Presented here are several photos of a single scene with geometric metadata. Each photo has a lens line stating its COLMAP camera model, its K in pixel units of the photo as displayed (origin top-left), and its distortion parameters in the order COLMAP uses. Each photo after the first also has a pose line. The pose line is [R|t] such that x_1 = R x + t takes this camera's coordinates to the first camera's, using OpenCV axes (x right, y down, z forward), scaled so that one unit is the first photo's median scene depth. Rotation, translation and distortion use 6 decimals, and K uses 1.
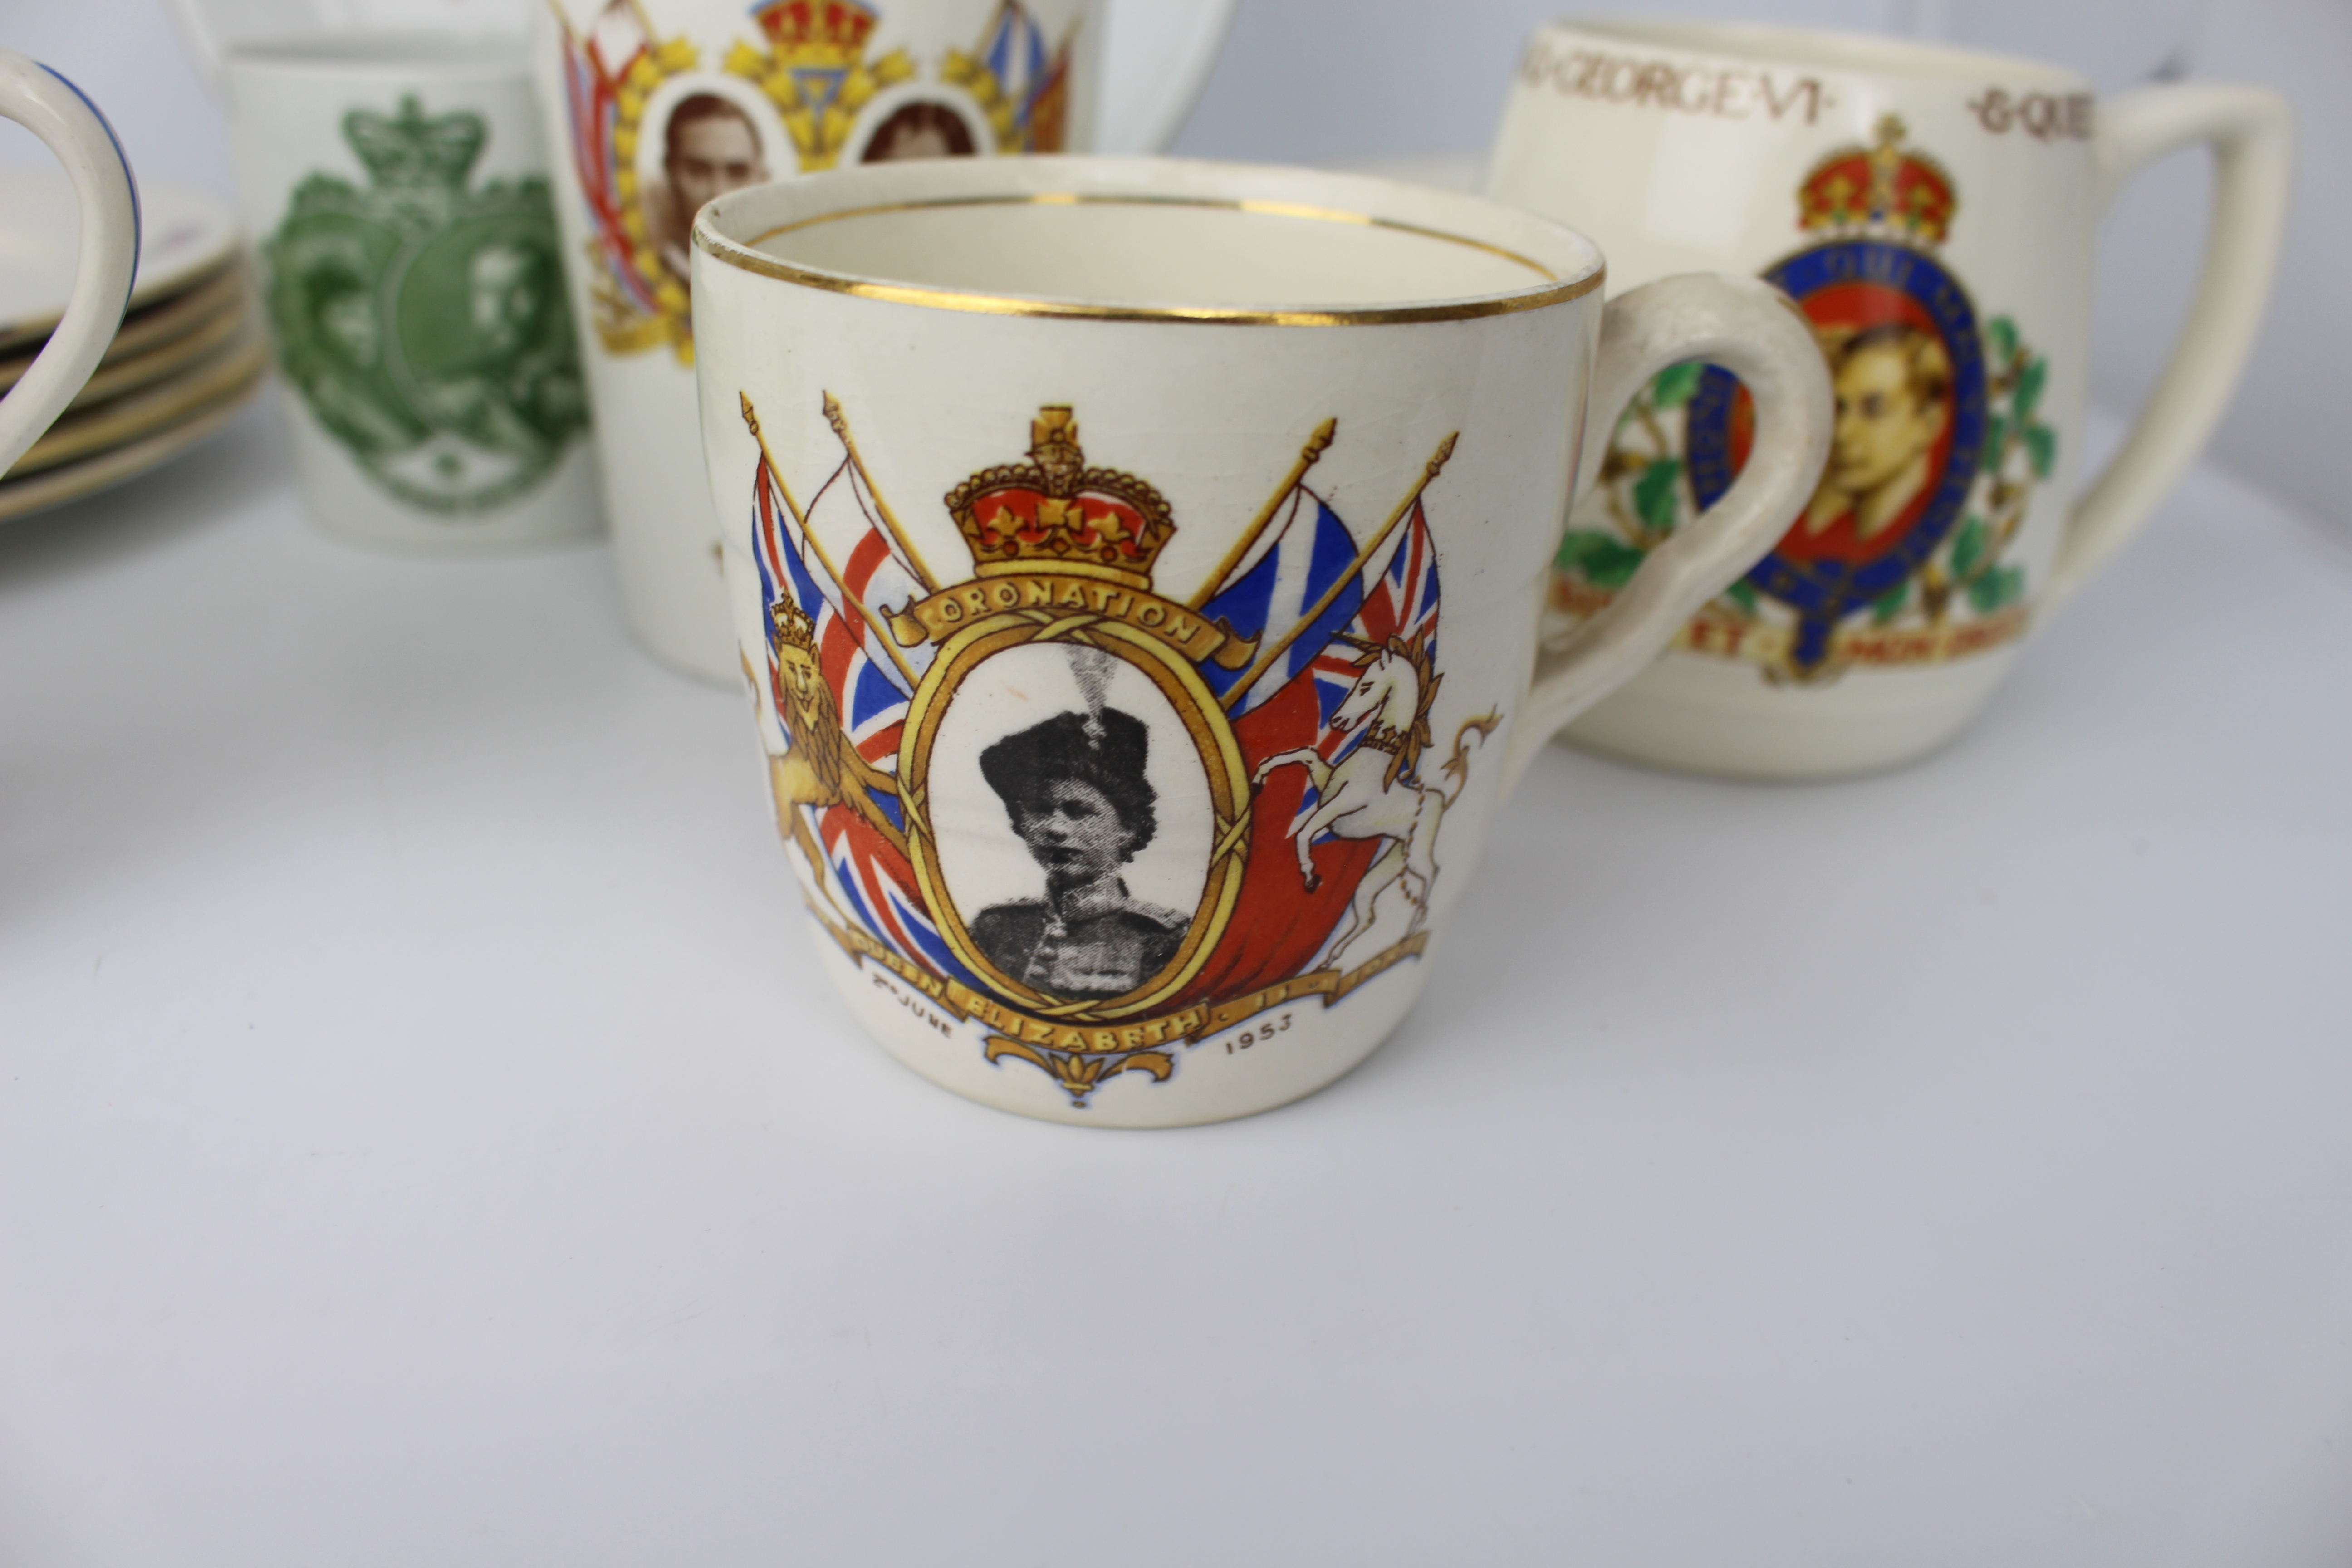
lens RADIAL K [[1934.1, 0, 1182.3], [0, 1934.1, 783.8], [0, 0, 1]] dist [-0.157739, 0.093836]
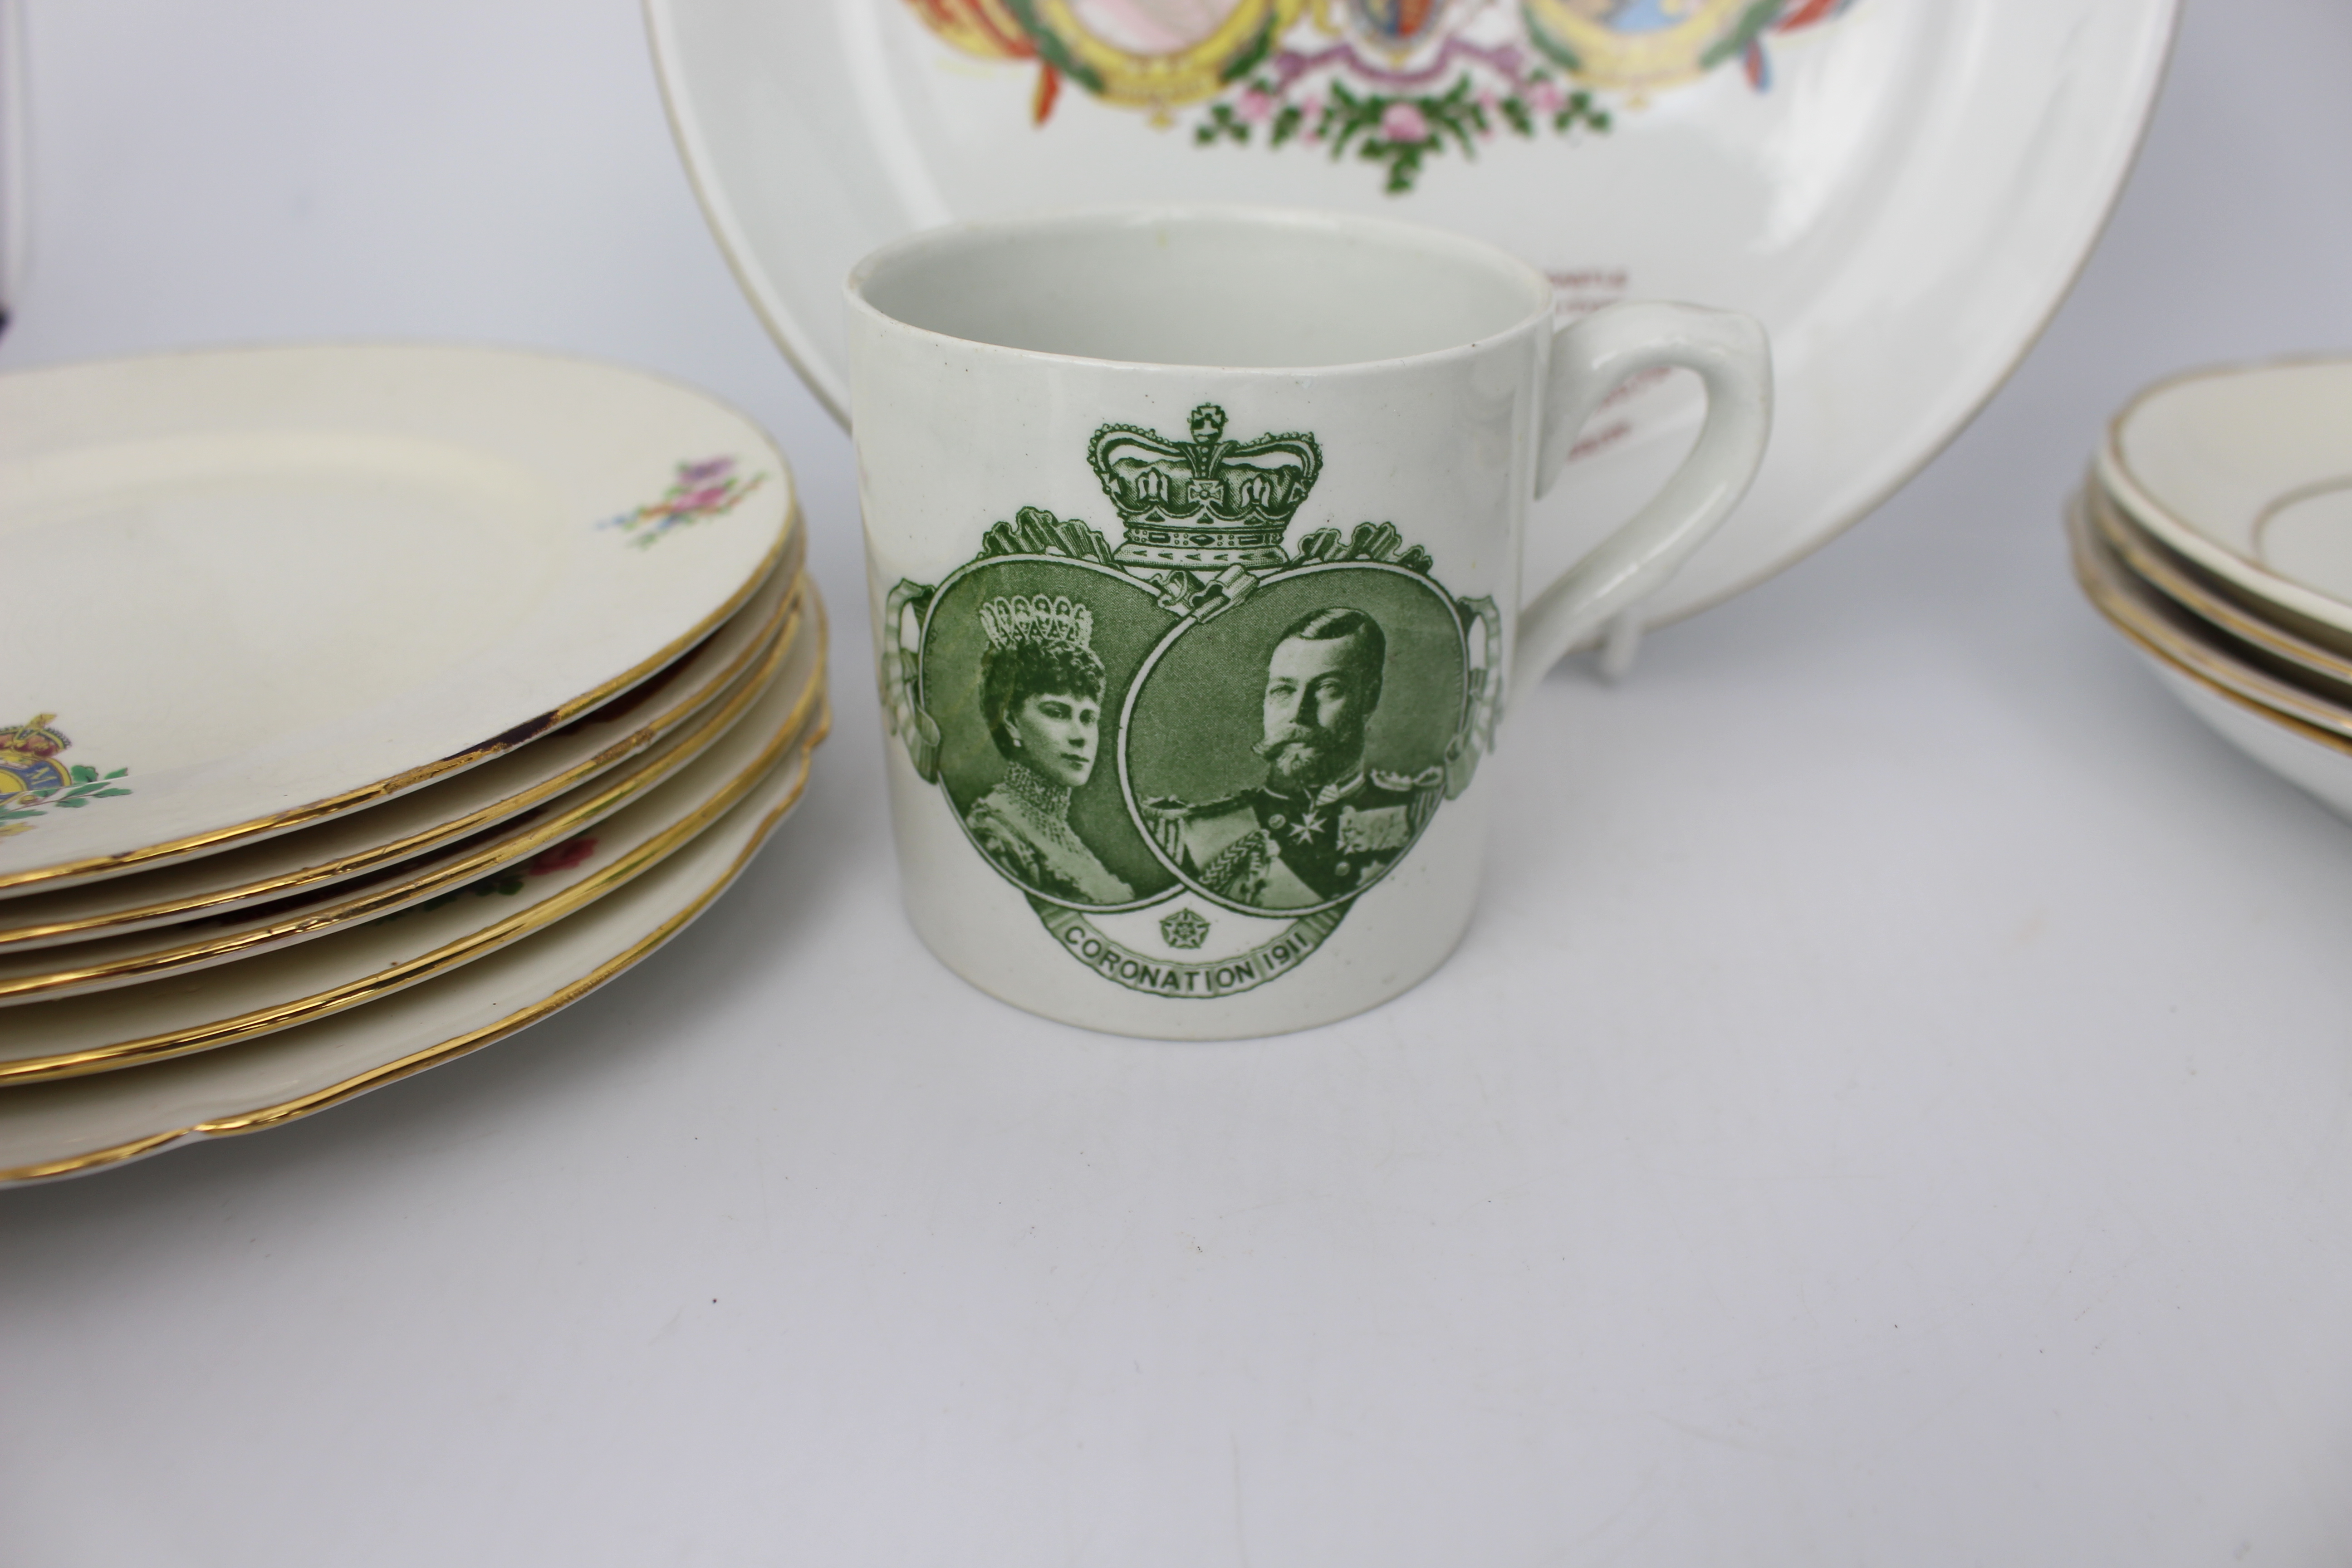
lens RADIAL K [[1934.1, 0, 1172.5], [0, 1934.1, 794.9], [0, 0, 1]] dist [-0.157739, 0.093836]
pose [[0.992033, 0.040337, -0.119344, -0.412716], [-0.037028, 0.998869, 0.029812, -0.309489], [0.120412, -0.025155, 0.992405, 0.432130]]
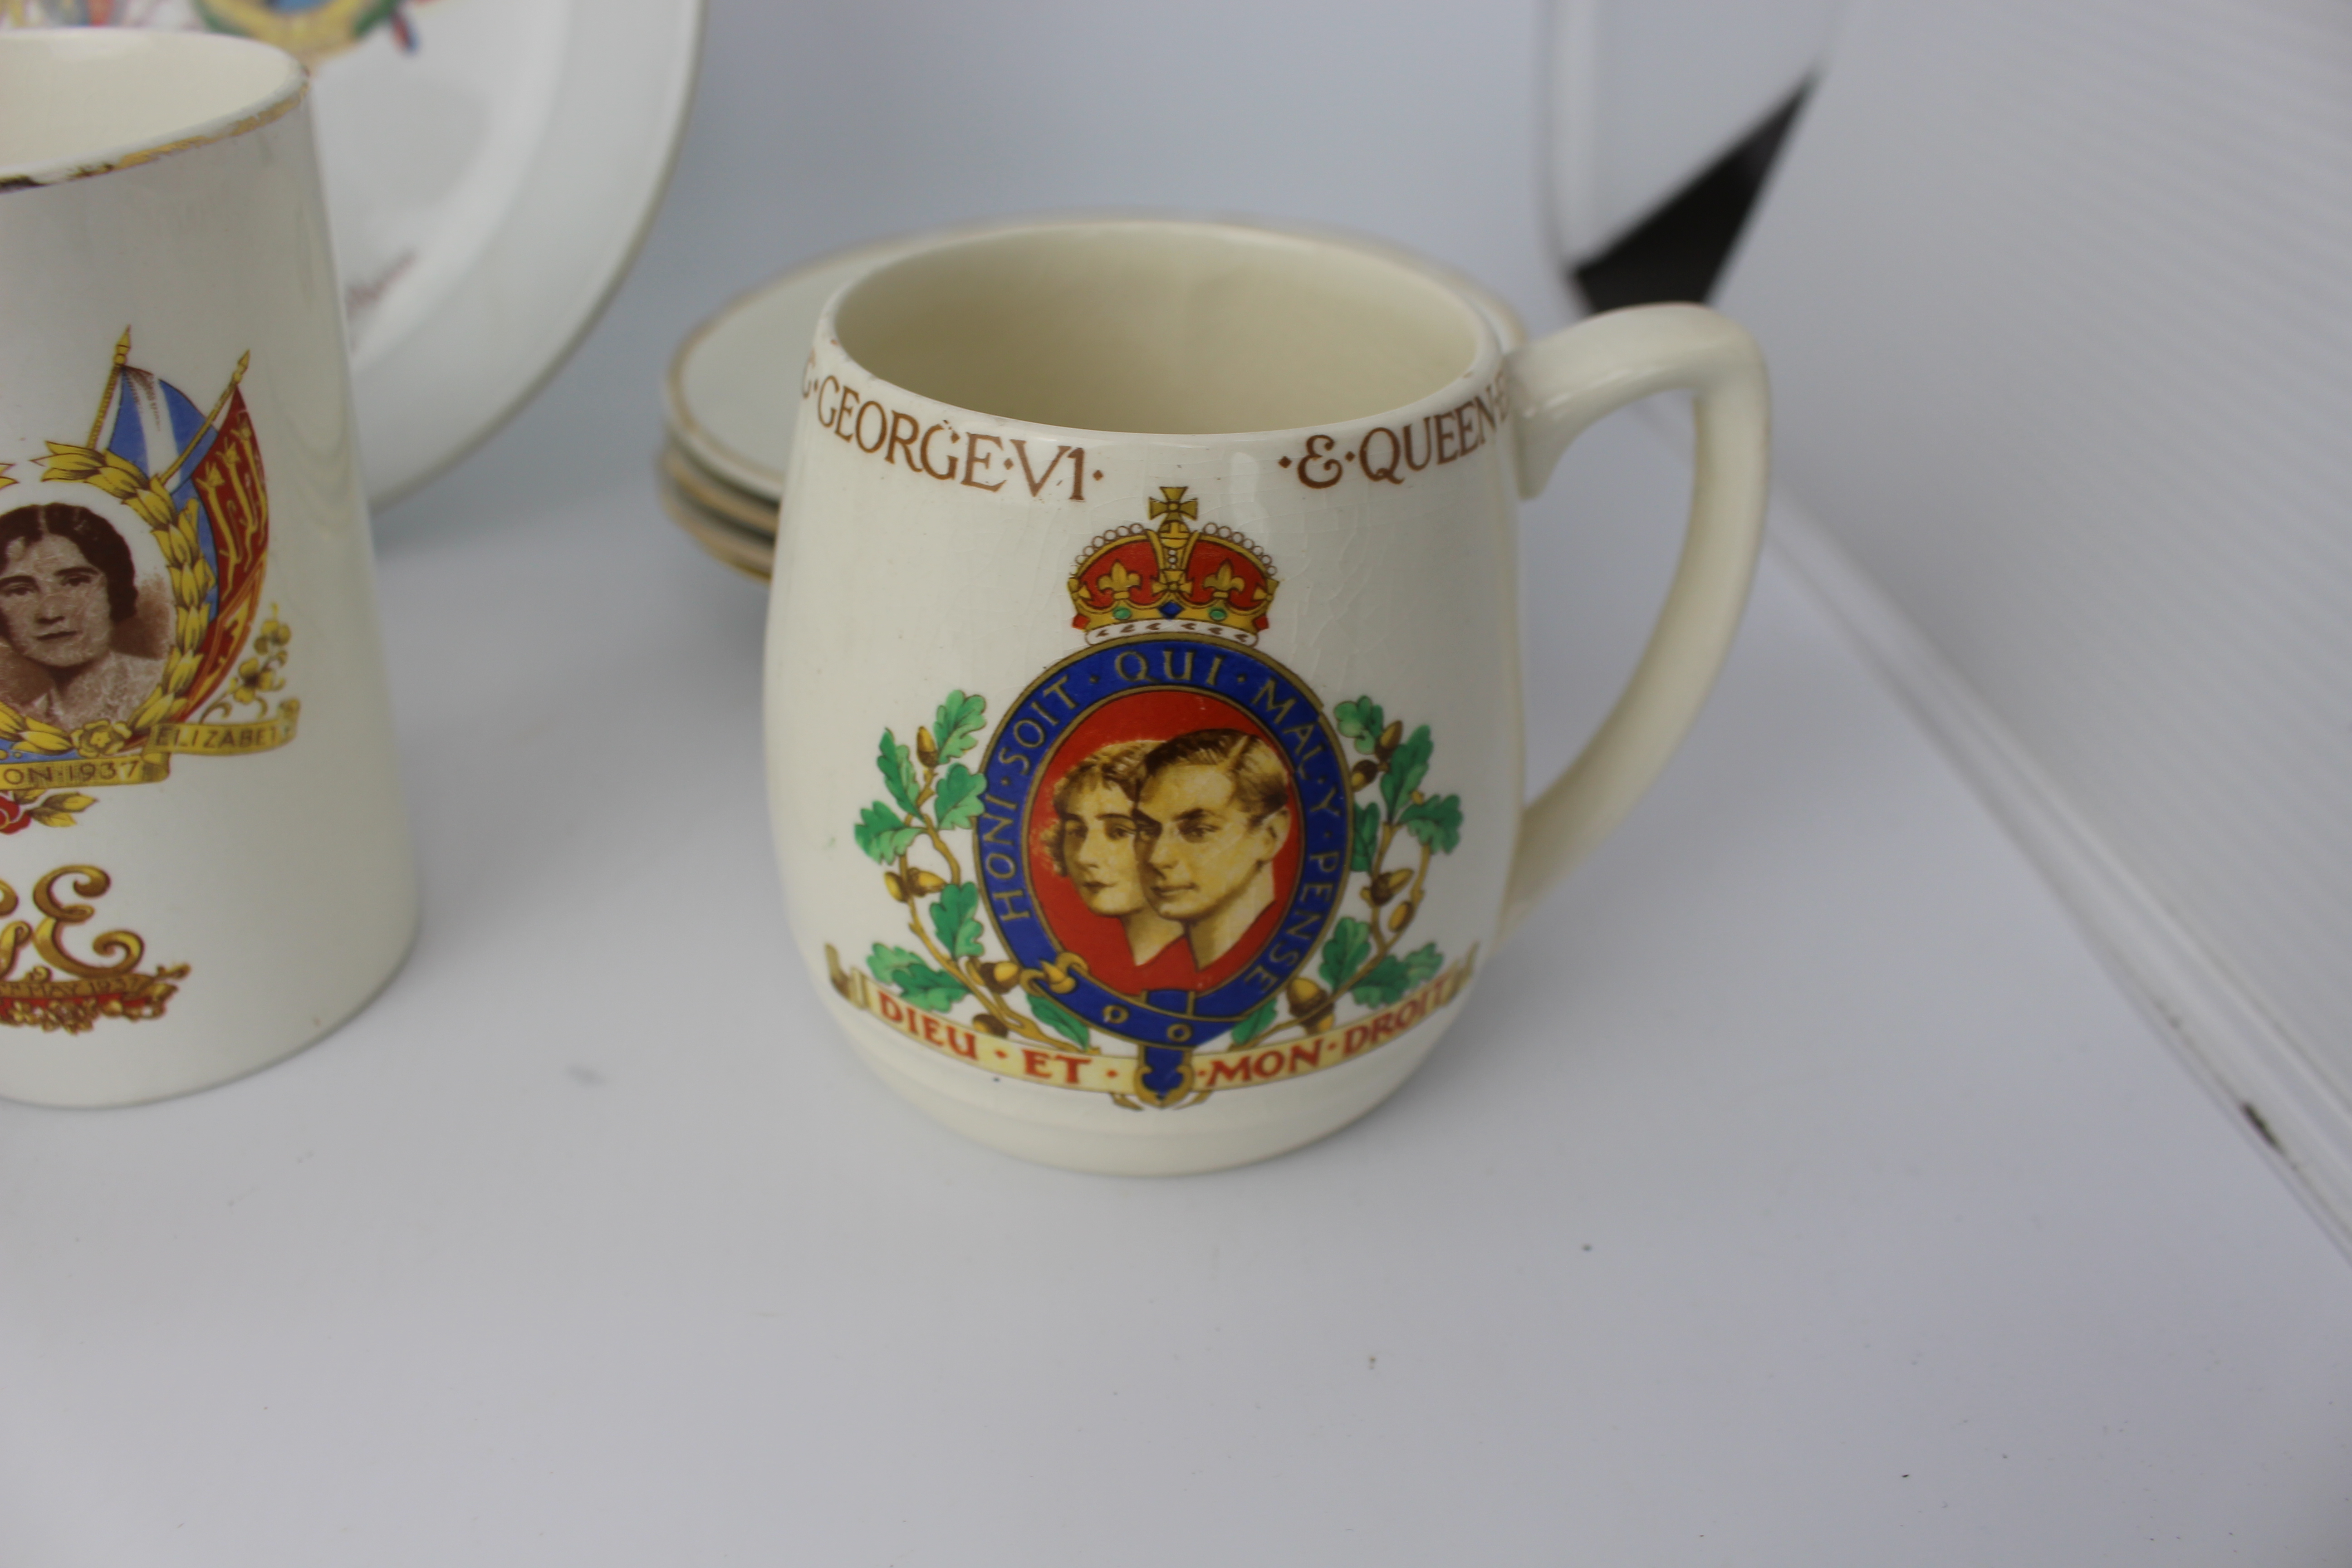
lens RADIAL K [[1934.1, 0, 1186.5], [0, 1934.1, 769.8], [0, 0, 1]] dist [-0.157739, 0.093836]
pose [[0.996612, -0.058040, 0.058266, 0.305555], [0.052579, 0.994440, 0.091234, -0.290651], [-0.063238, -0.087861, 0.994123, 0.164238]]
